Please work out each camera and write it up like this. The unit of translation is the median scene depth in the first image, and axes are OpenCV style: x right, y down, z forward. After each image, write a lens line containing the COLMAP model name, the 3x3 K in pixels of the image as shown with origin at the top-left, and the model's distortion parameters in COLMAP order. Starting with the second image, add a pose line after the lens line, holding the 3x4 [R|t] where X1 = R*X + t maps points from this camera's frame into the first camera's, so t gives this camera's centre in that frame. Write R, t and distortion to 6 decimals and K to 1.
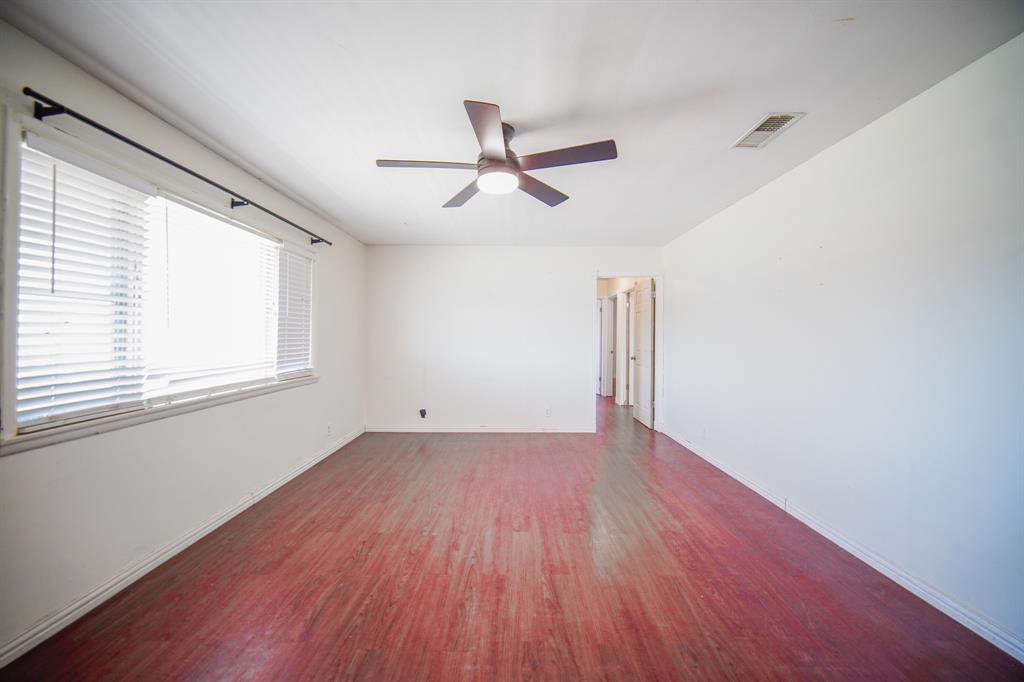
lens RADIAL K [[404.3, 0, 512.5], [0, 404.3, 339.7], [0, 0, 1]] dist [-0.002349, 0.000885]
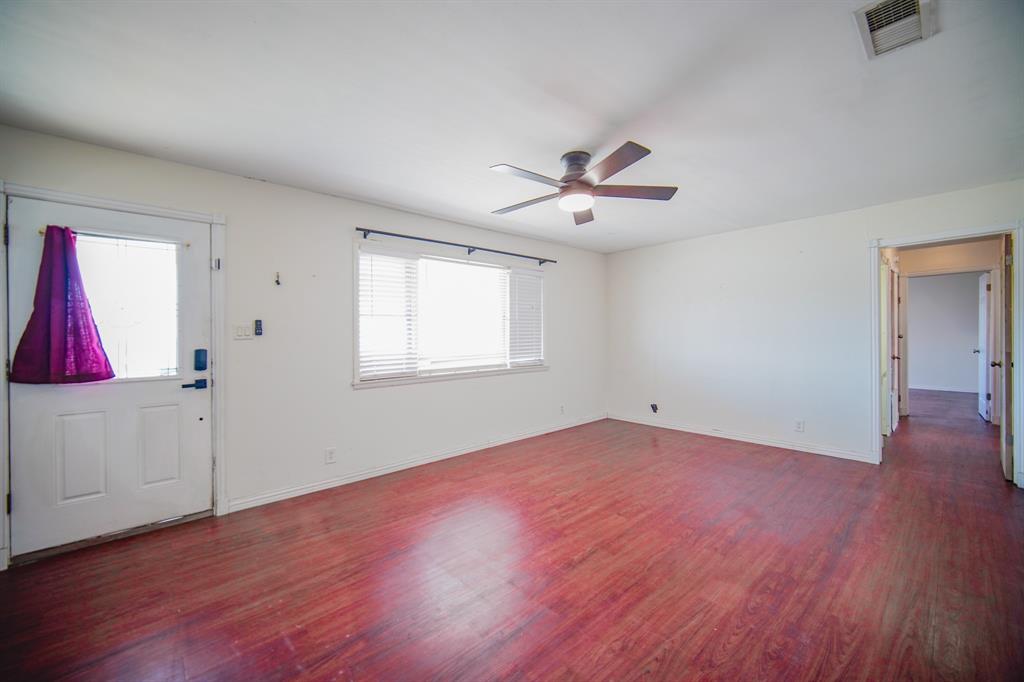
lens RADIAL K [[404.3, 0, 511.2], [0, 404.3, 338.0], [0, 0, 1]] dist [-0.002349, 0.000885]
pose [[0.672938, -0.004684, -0.739684, 0.651284], [0.006283, 0.999980, -0.000617, 0.002184], [0.739672, -0.004233, 0.672954, 0.069312]]
